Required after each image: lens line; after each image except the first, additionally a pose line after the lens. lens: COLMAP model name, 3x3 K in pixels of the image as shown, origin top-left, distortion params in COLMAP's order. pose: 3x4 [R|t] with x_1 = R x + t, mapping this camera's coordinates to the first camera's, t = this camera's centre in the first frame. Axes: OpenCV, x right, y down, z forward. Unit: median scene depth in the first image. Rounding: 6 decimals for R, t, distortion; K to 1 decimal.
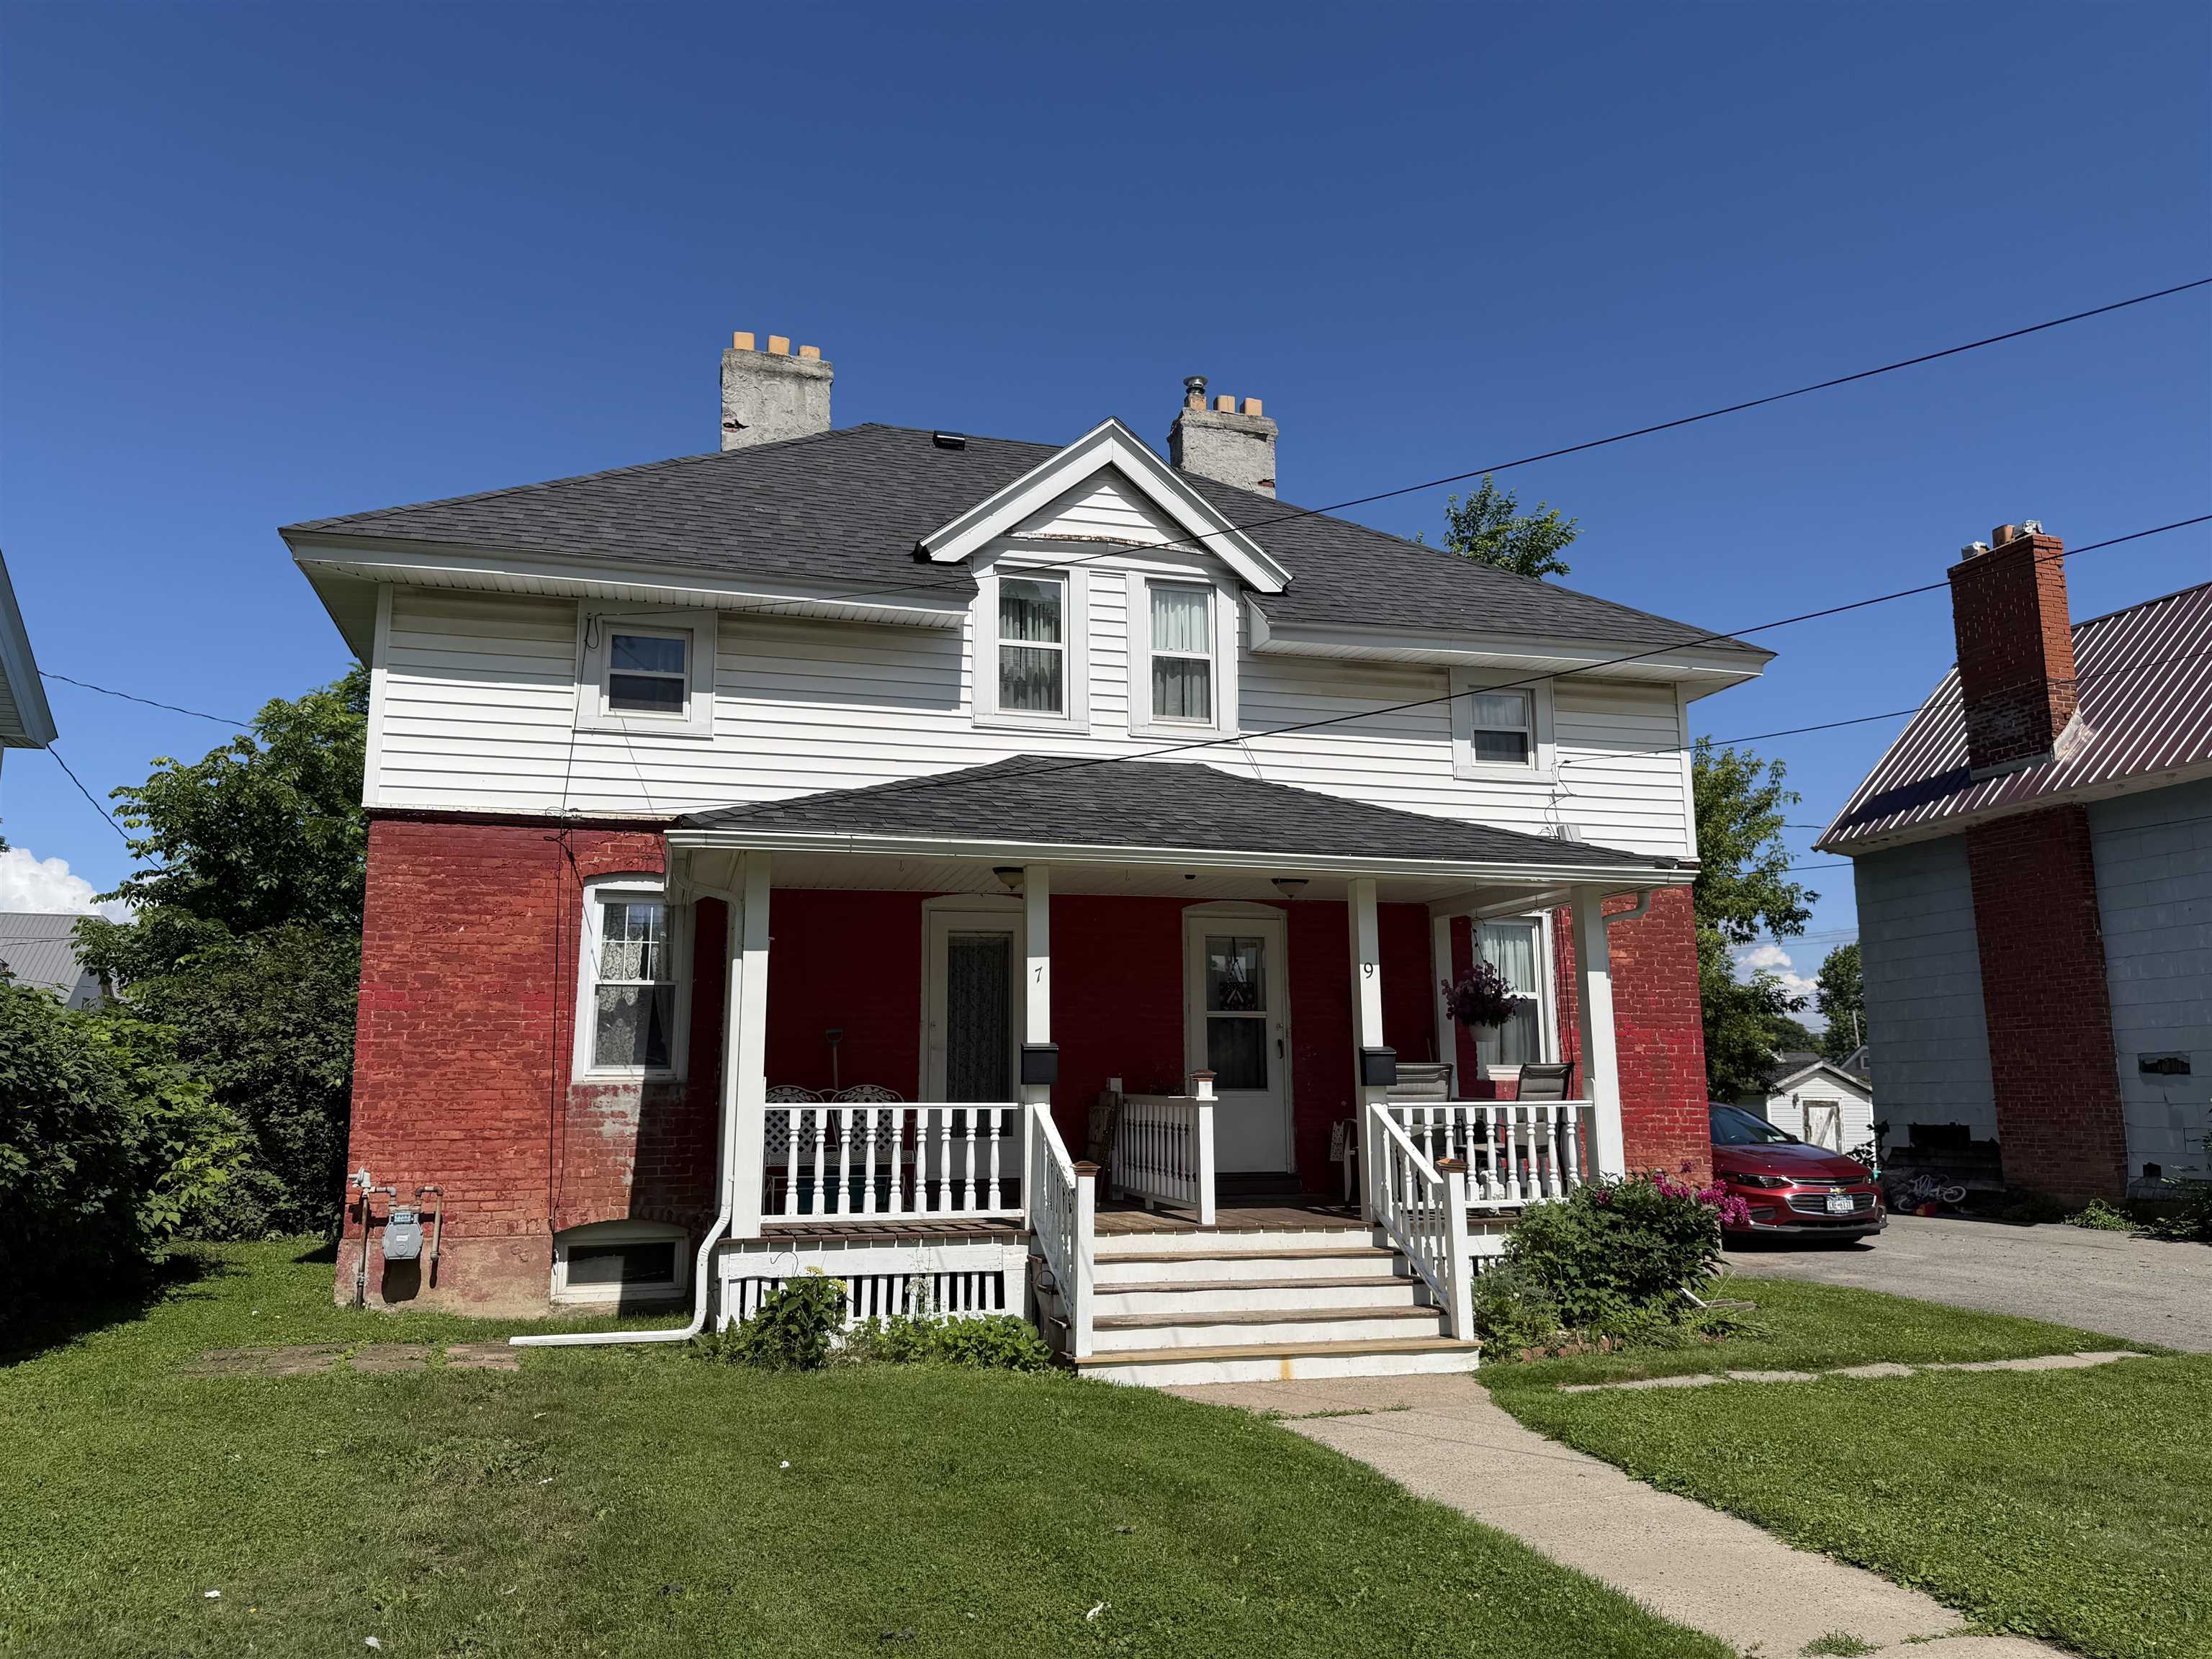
lens RADIAL K [[1562.2, 0, 1109.2], [0, 1562.2, 825.0], [0, 0, 1]] dist [0.036210, -0.063971]
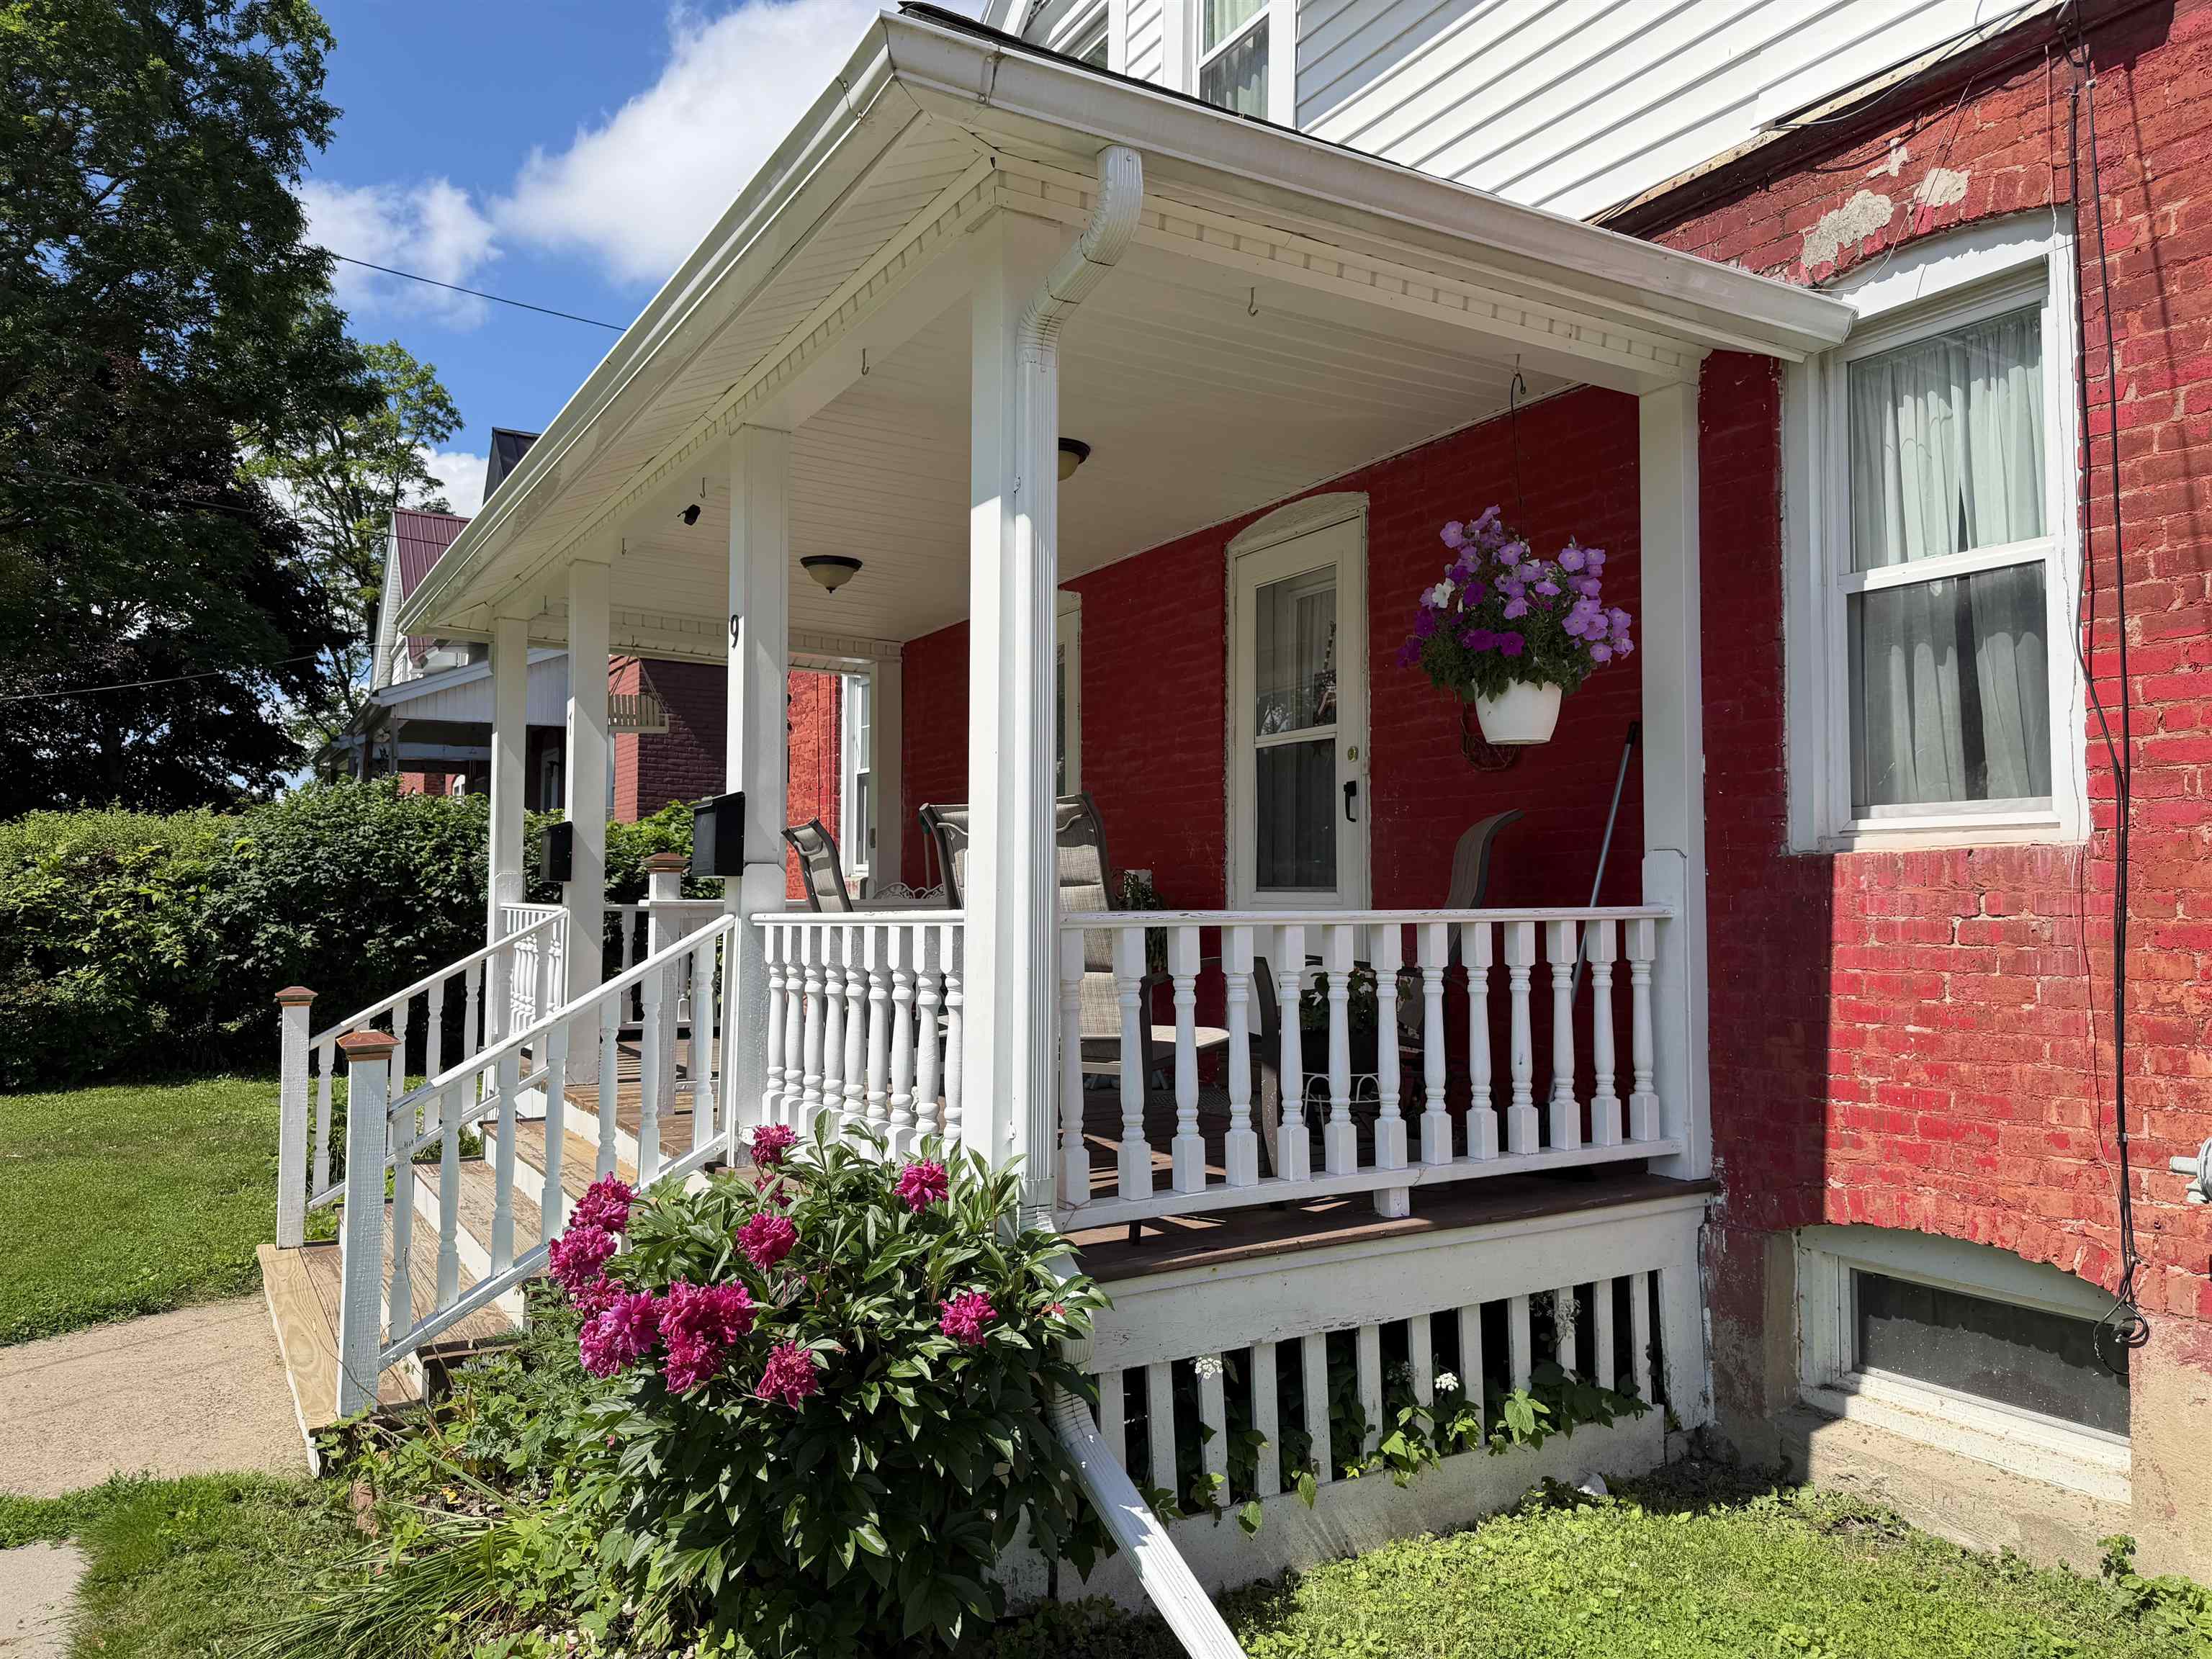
lens RADIAL K [[1562.2, 0, 1105.2], [0, 1562.2, 849.8], [0, 0, 1]] dist [0.036210, -0.063971]
pose [[0.257628, -0.036415, -0.965558, 0.525113], [0.143210, 0.989692, 0.000886, 0.145567], [0.955572, -0.138506, 0.260187, 0.805433]]
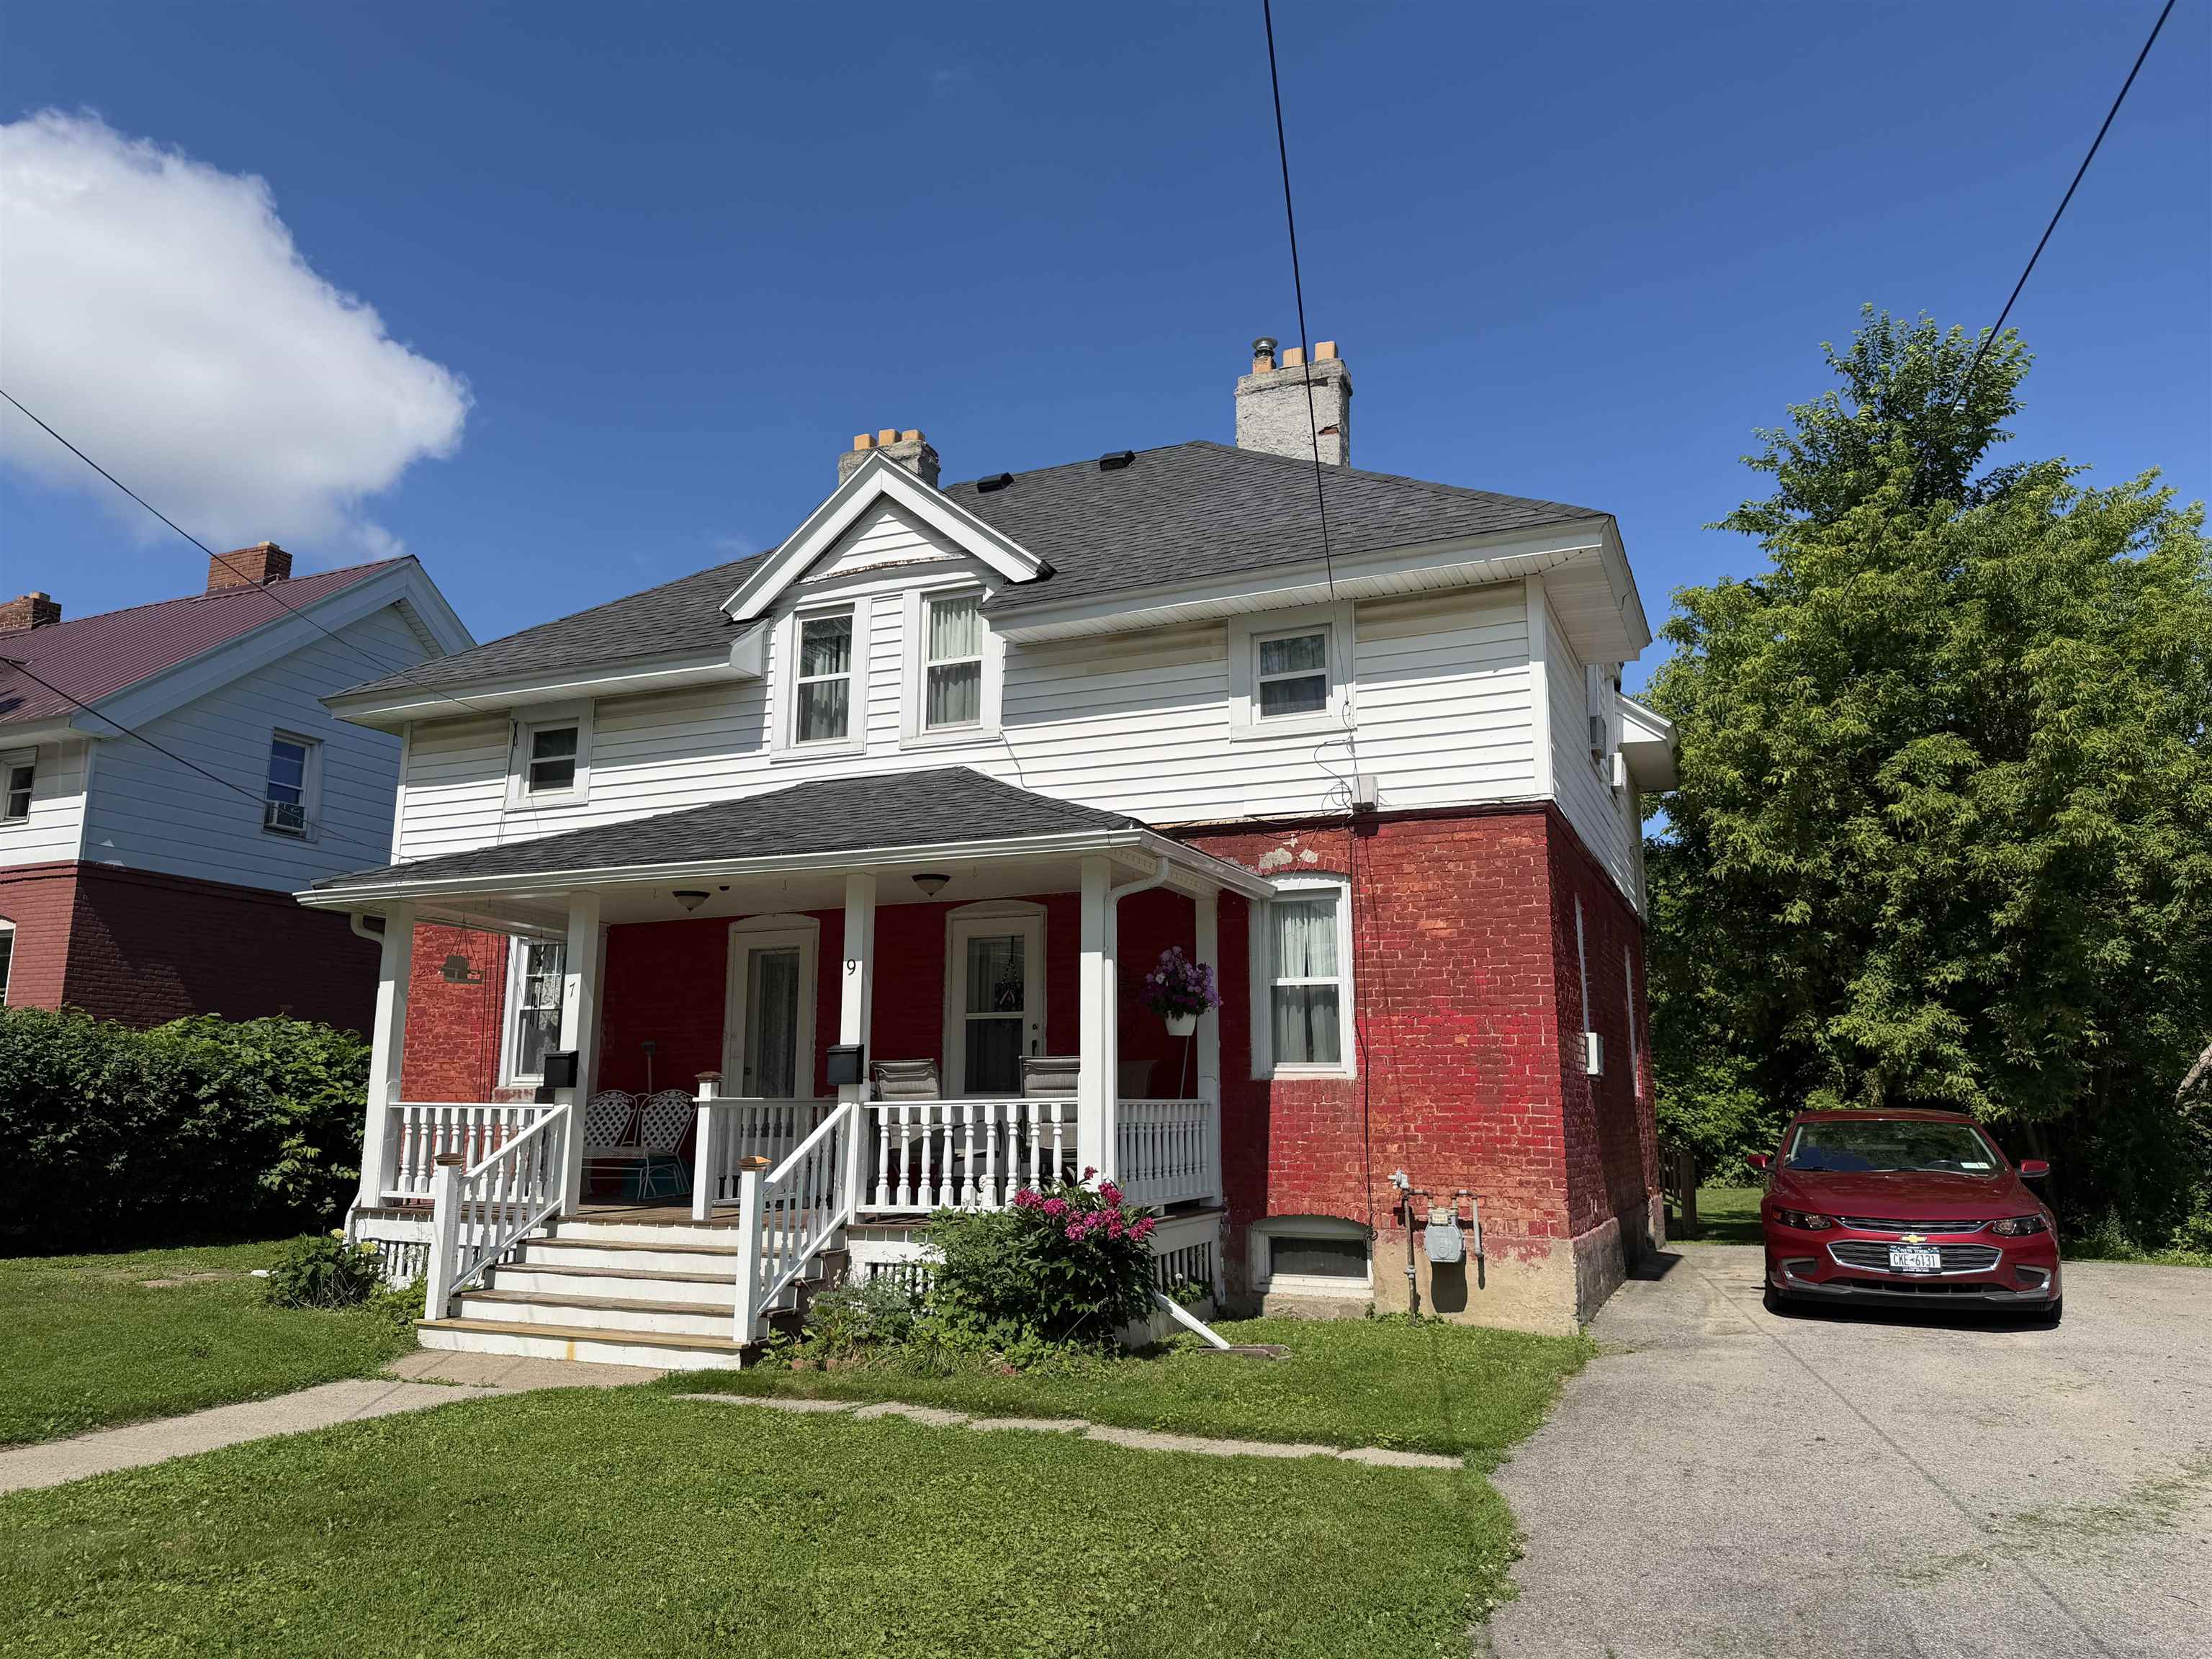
lens RADIAL K [[1562.2, 0, 1119.2], [0, 1562.2, 817.7], [0, 0, 1]] dist [0.036210, -0.063971]
pose [[0.773247, -0.112183, -0.624102, 0.761902], [0.103139, 0.993370, -0.050773, 0.055054], [0.625660, -0.025109, 0.779692, 0.282140]]
